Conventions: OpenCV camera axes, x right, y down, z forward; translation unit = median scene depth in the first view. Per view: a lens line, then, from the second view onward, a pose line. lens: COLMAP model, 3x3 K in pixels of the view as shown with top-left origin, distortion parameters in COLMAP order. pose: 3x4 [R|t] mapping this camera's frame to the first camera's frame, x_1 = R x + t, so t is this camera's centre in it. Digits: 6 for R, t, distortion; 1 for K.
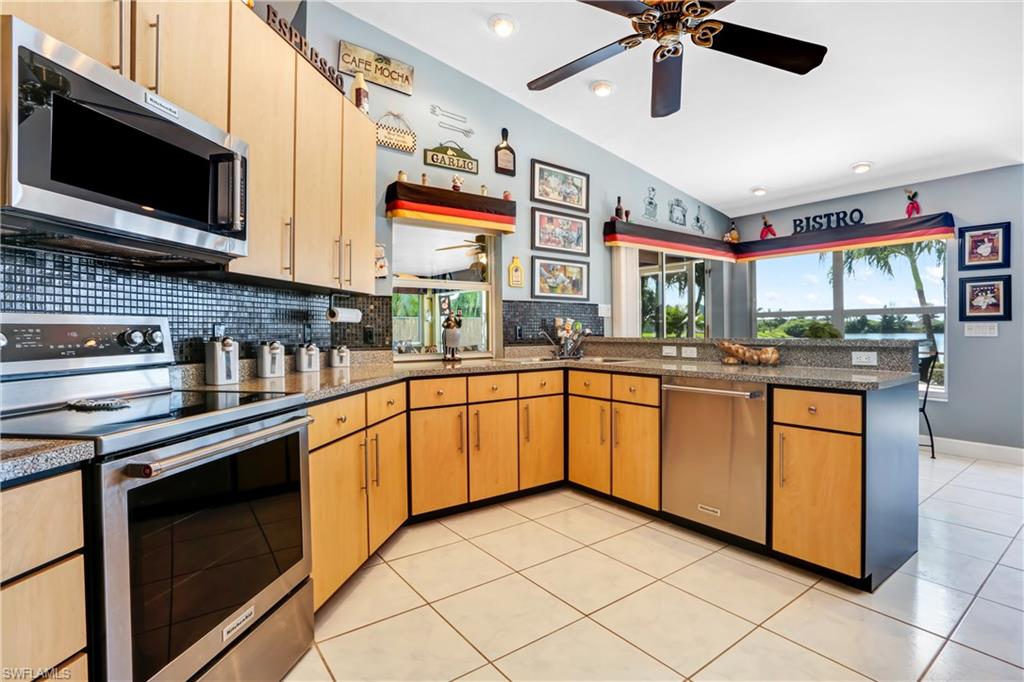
lens RADIAL K [[495.6, 0, 511.4], [0, 495.6, 332.4], [0, 0, 1]] dist [-0.032534, 0.002783]
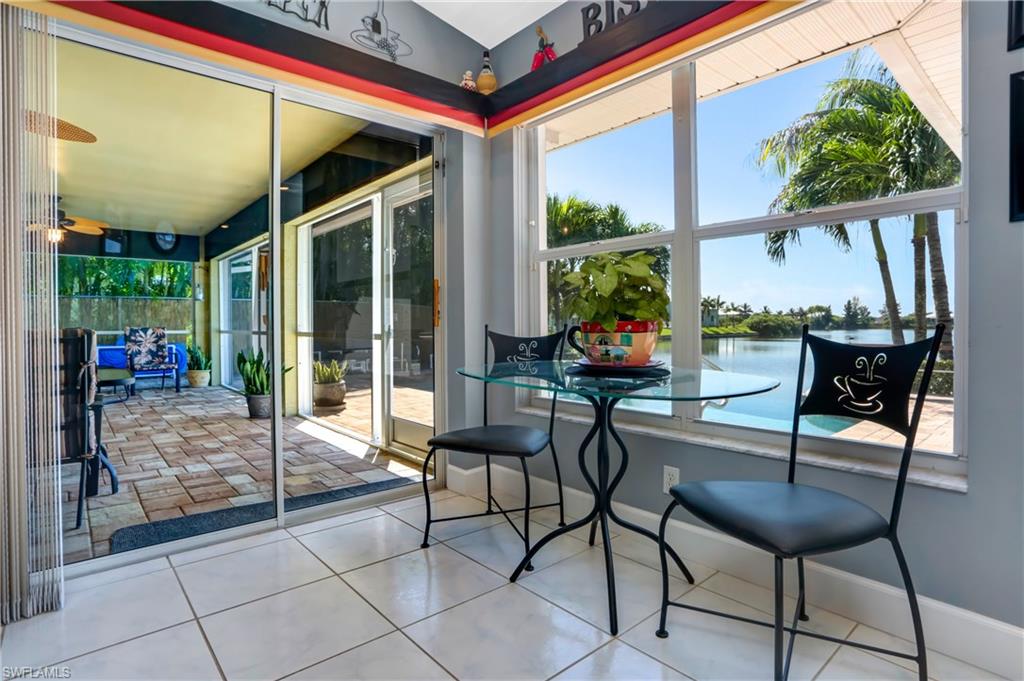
lens RADIAL K [[523.6, 0, 513.8], [0, 523.6, 337.1], [0, 0, 1]] dist [-0.027382, -0.000751]
pose [[0.996780, -0.003567, 0.080107, 0.296470], [0.002338, 0.999878, 0.015428, 0.020010], [-0.080152, -0.015191, 0.996667, 0.352719]]
